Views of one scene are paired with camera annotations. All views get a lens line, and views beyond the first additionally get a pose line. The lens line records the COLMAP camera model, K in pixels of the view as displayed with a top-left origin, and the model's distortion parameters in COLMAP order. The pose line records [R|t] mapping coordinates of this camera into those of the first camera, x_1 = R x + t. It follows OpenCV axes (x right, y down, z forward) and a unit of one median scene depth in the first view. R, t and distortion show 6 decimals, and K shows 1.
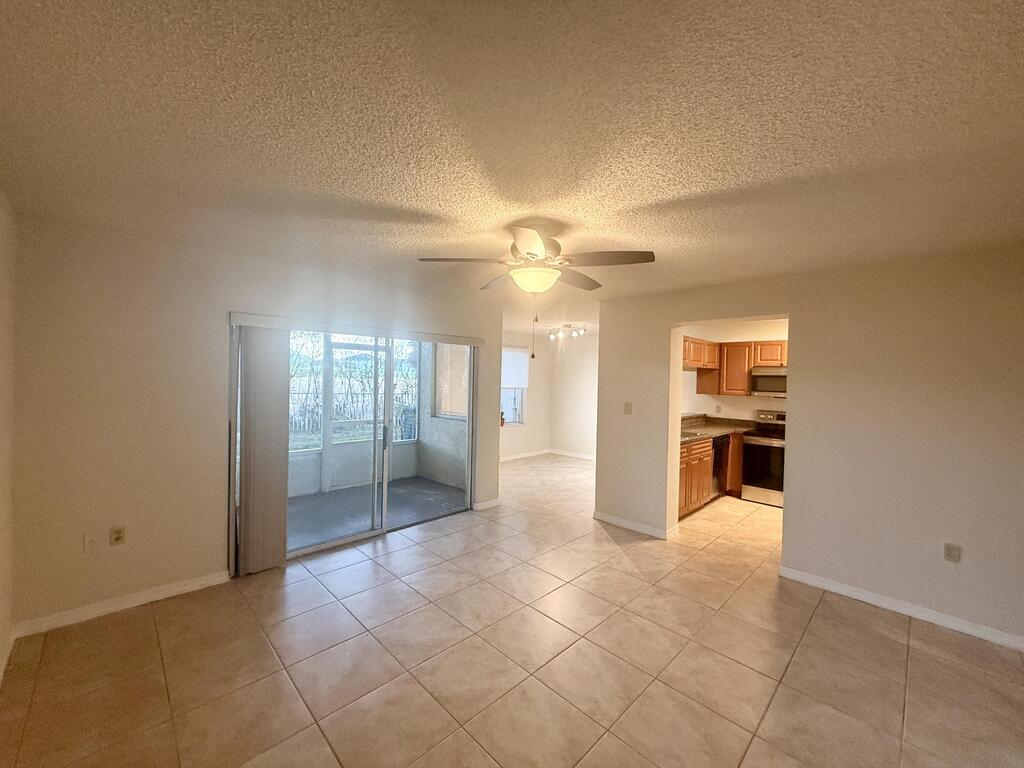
lens RADIAL K [[409.2, 0, 510.3], [0, 409.2, 382.2], [0, 0, 1]] dist [-0.000043, 0.000035]
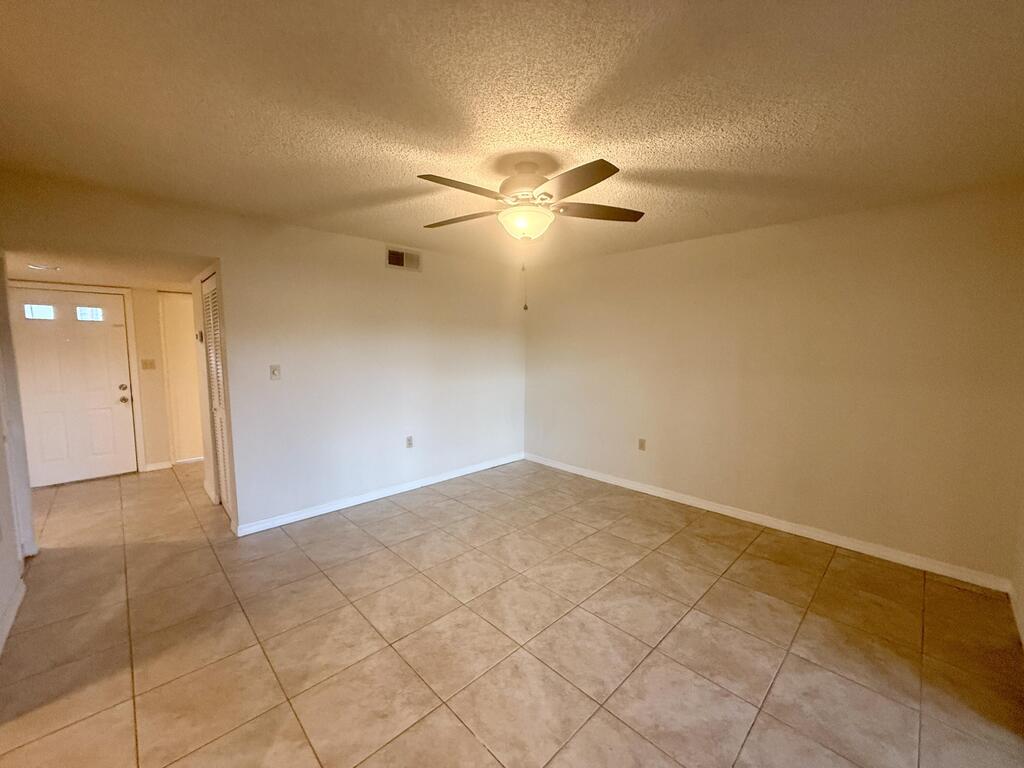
lens RADIAL K [[409.2, 0, 510.3], [0, 409.2, 382.2], [0, 0, 1]] dist [-0.000043, 0.000035]
pose [[-0.999621, -0.026865, 0.006063, 0.069166], [-0.026085, 0.994180, 0.104528, 0.008420], [-0.008836, 0.104330, -0.994503, 1.668248]]
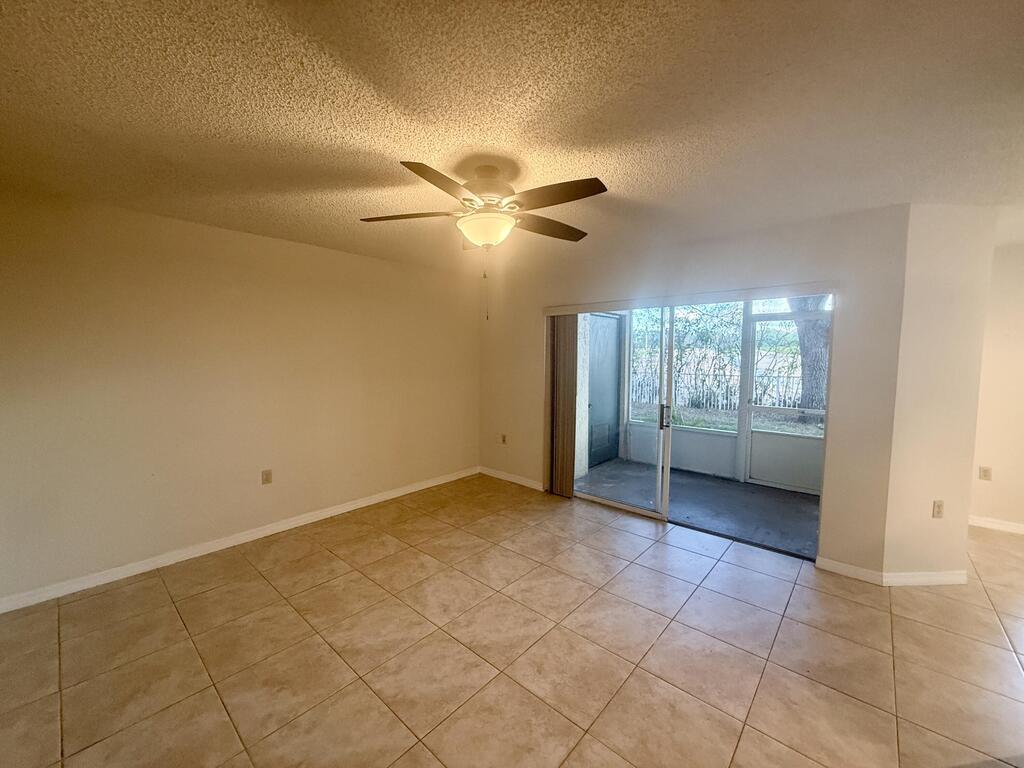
lens RADIAL K [[409.2, 0, 510.3], [0, 409.2, 382.2], [0, 0, 1]] dist [-0.000043, 0.000035]
pose [[0.063486, 0.045380, -0.996950, 0.821075], [-0.016290, 0.998880, 0.044430, 0.033359], [0.997850, 0.013419, 0.064155, 0.847877]]
